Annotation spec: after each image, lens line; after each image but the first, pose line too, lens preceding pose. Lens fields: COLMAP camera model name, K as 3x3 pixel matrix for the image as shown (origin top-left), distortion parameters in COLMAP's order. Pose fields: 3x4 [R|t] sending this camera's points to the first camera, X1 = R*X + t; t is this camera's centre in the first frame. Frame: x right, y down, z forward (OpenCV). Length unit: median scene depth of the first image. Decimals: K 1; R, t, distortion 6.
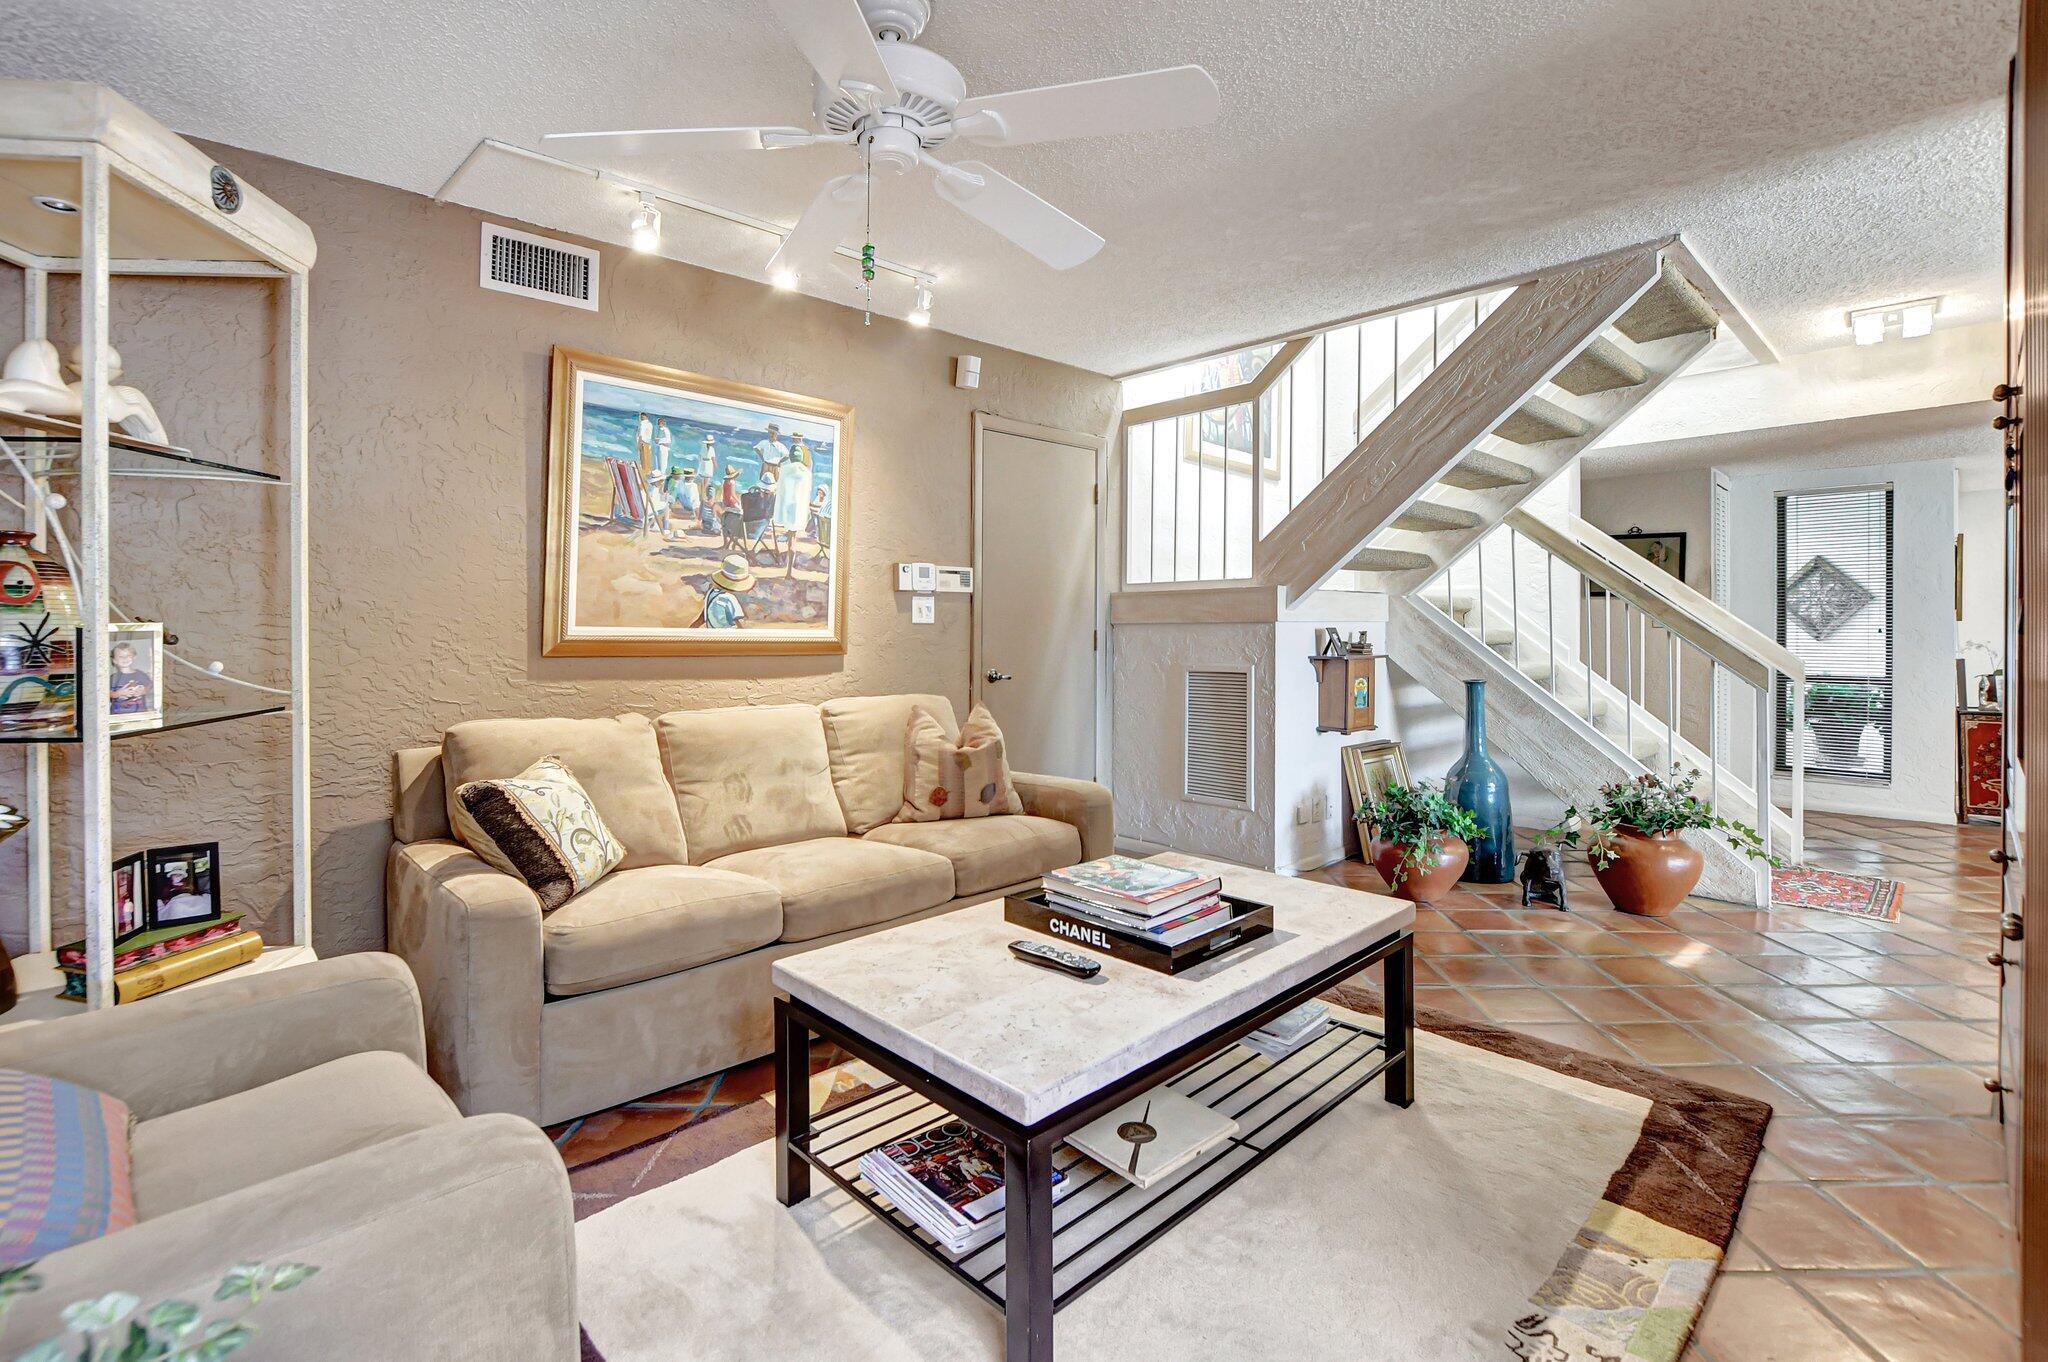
lens RADIAL K [[922.4, 0, 1010.5], [0, 922.4, 614.2], [0, 0, 1]] dist [-0.028740, 0.002889]
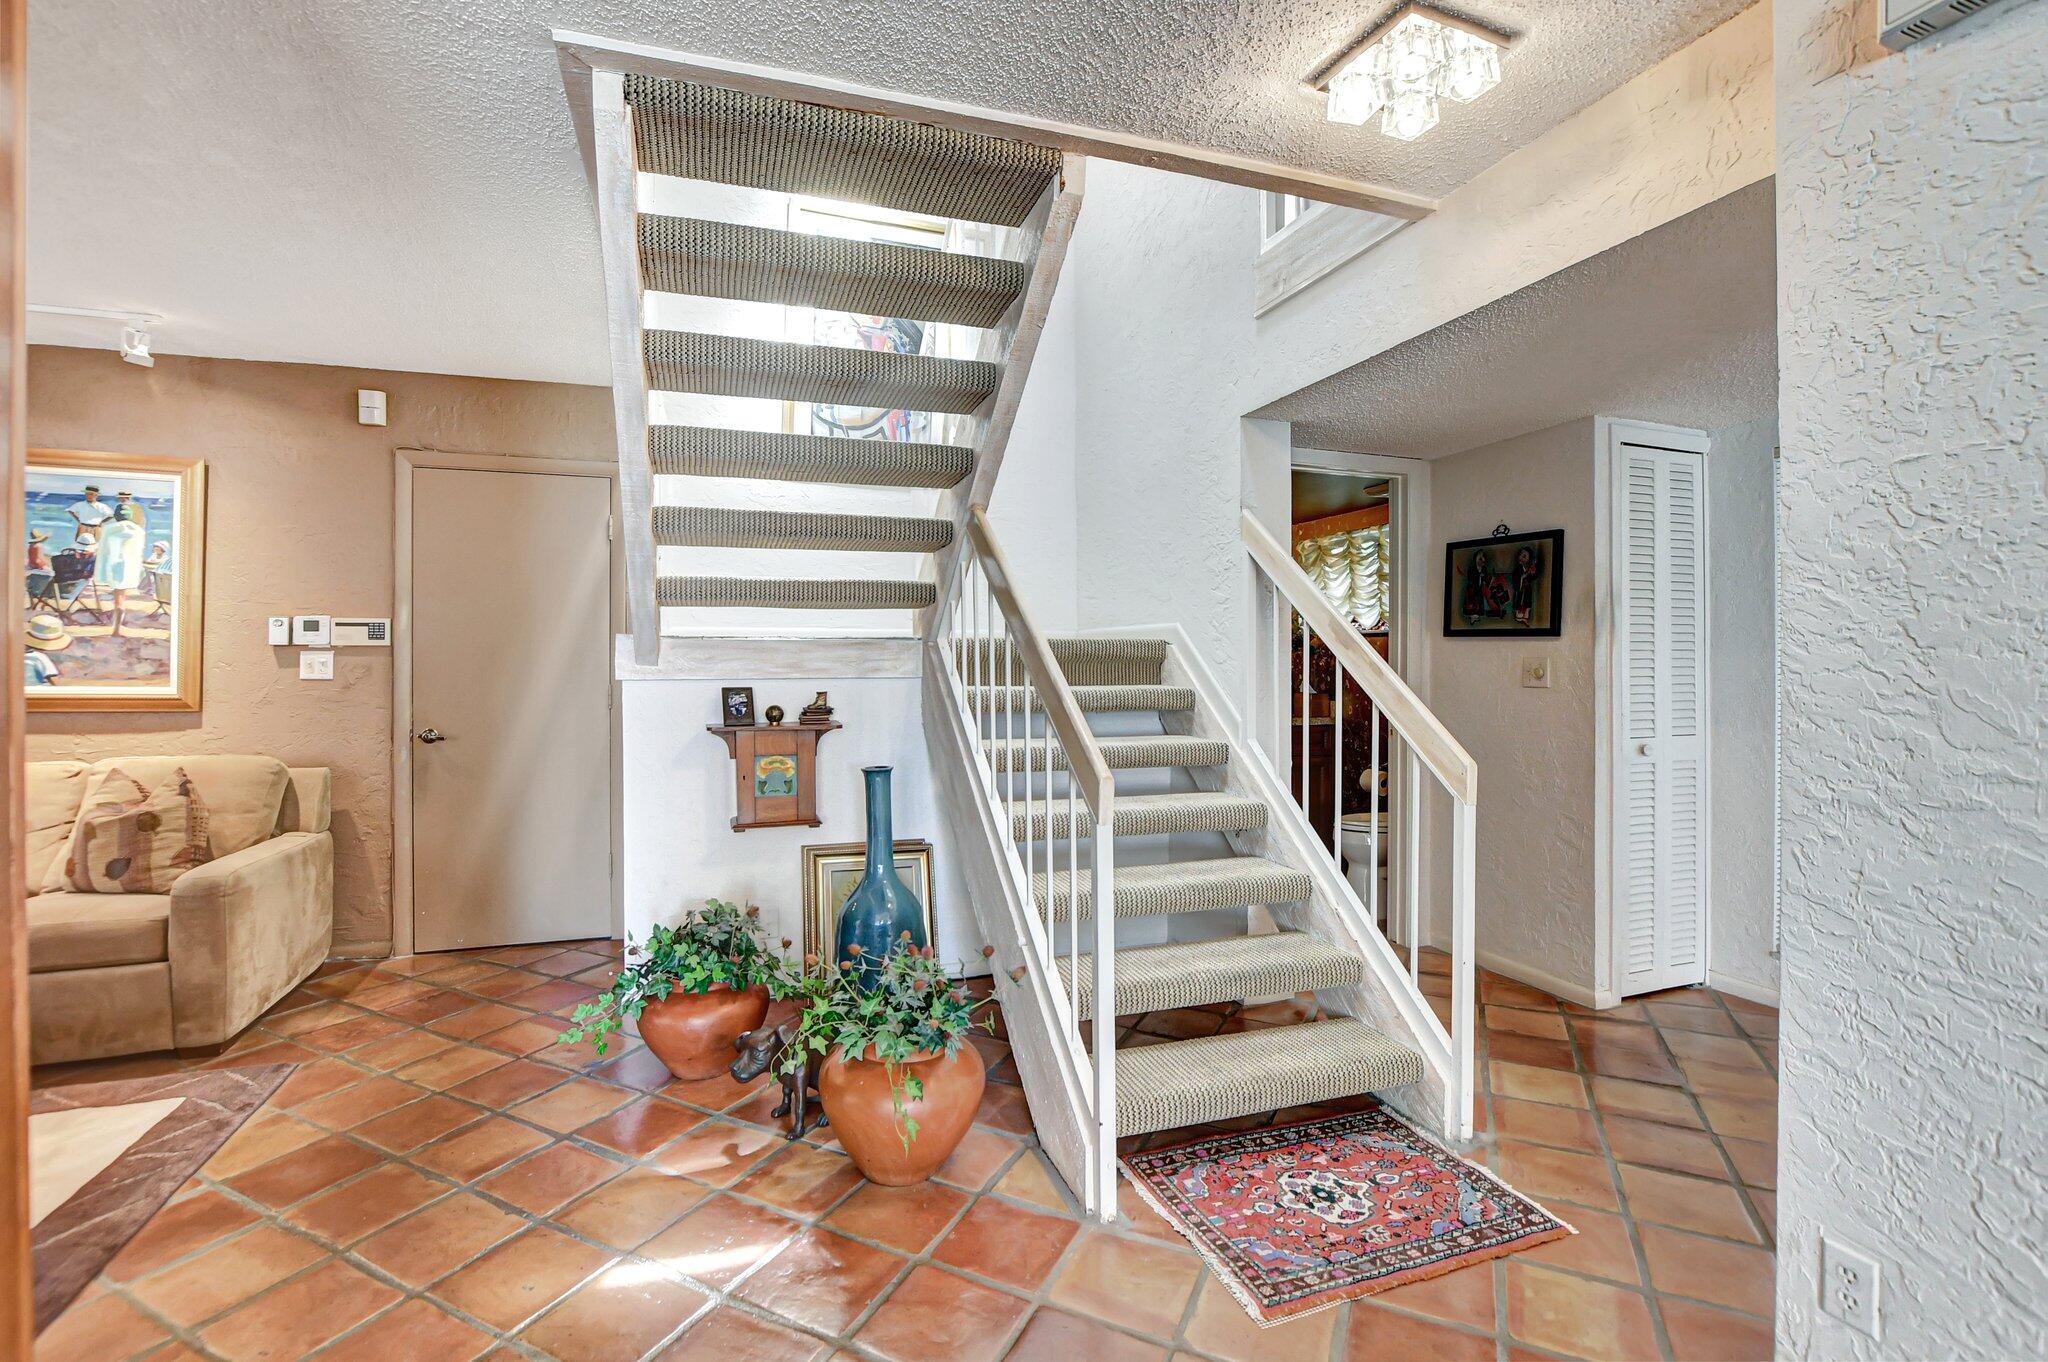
lens RADIAL K [[922.4, 0, 1023.7], [0, 922.4, 653.0], [0, 0, 1]] dist [-0.028740, 0.002889]
pose [[0.915735, -0.003743, -0.401765, 1.096894], [0.004457, 0.999990, 0.000841, -0.017229], [0.401758, -0.002561, 0.915742, 0.508763]]
